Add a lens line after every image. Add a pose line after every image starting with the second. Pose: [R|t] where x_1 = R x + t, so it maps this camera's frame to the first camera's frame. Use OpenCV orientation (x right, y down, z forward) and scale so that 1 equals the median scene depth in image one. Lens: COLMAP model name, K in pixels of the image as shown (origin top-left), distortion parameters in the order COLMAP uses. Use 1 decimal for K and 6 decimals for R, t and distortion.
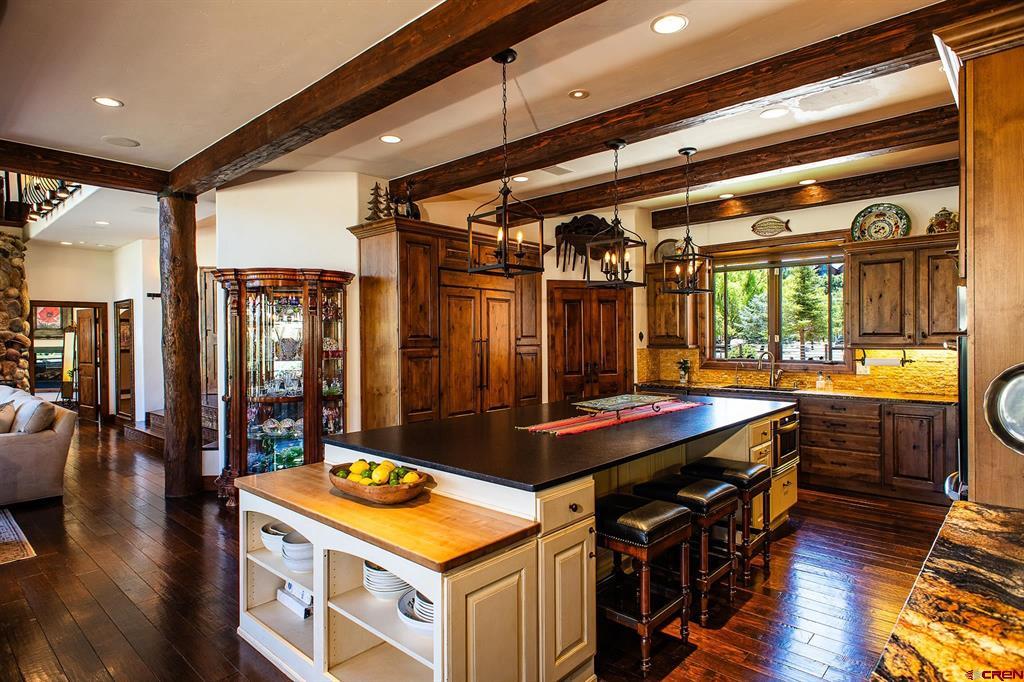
lens RADIAL K [[563.8, 0, 513.8], [0, 563.8, 343.6], [0, 0, 1]] dist [0.004539, 0.001281]
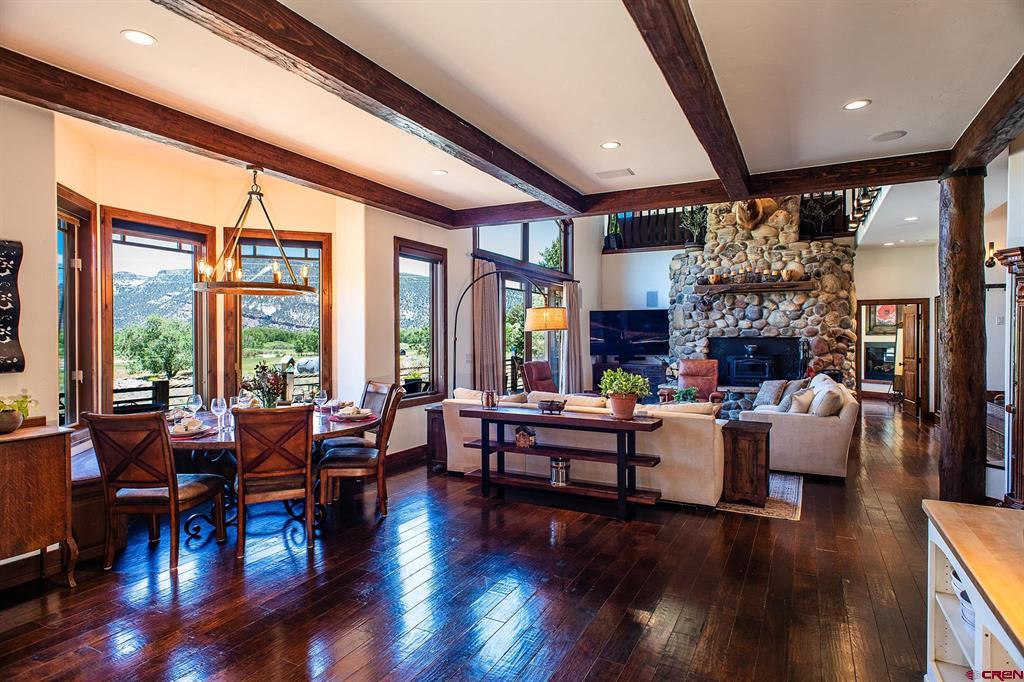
lens RADIAL K [[563.8, 0, 512.6], [0, 563.8, 343.5], [0, 0, 1]] dist [0.004539, 0.001281]
pose [[0.253659, 0.018382, -0.967119, 0.057400], [-0.011738, 0.999804, 0.015924, -0.000502], [0.967222, 0.007313, 0.253826, 0.060374]]
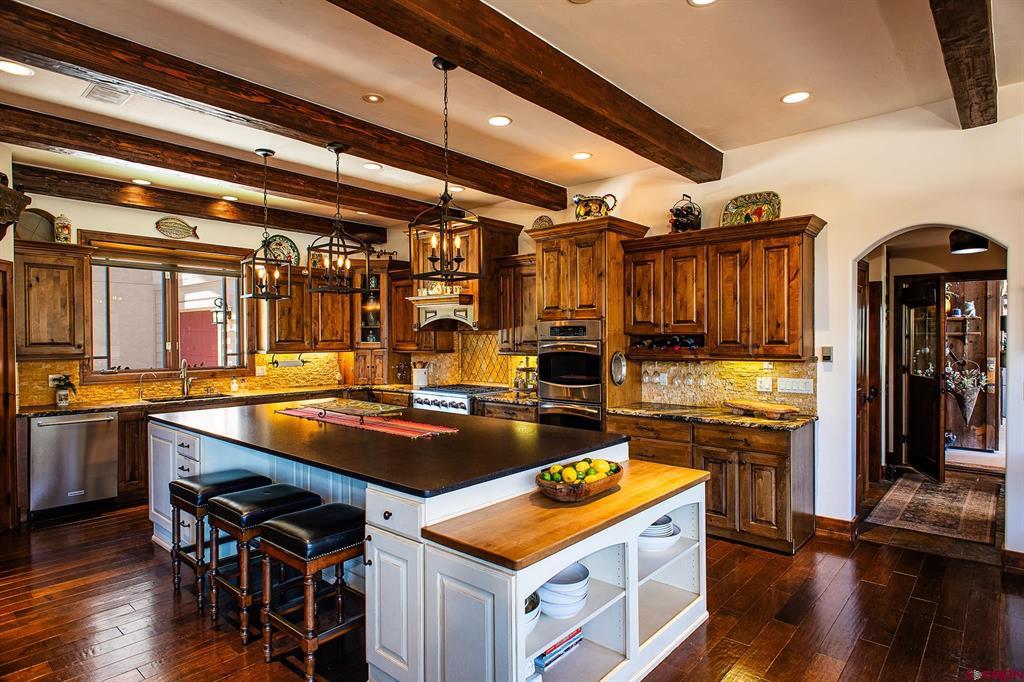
lens RADIAL K [[563.8, 0, 514.2], [0, 563.8, 334.8], [0, 0, 1]] dist [0.004539, 0.001281]
pose [[-0.020265, 0.014648, 0.999687, -0.558713], [0.019977, 0.999699, -0.014243, -0.002947], [-0.999595, 0.019682, -0.020551, 0.497330]]
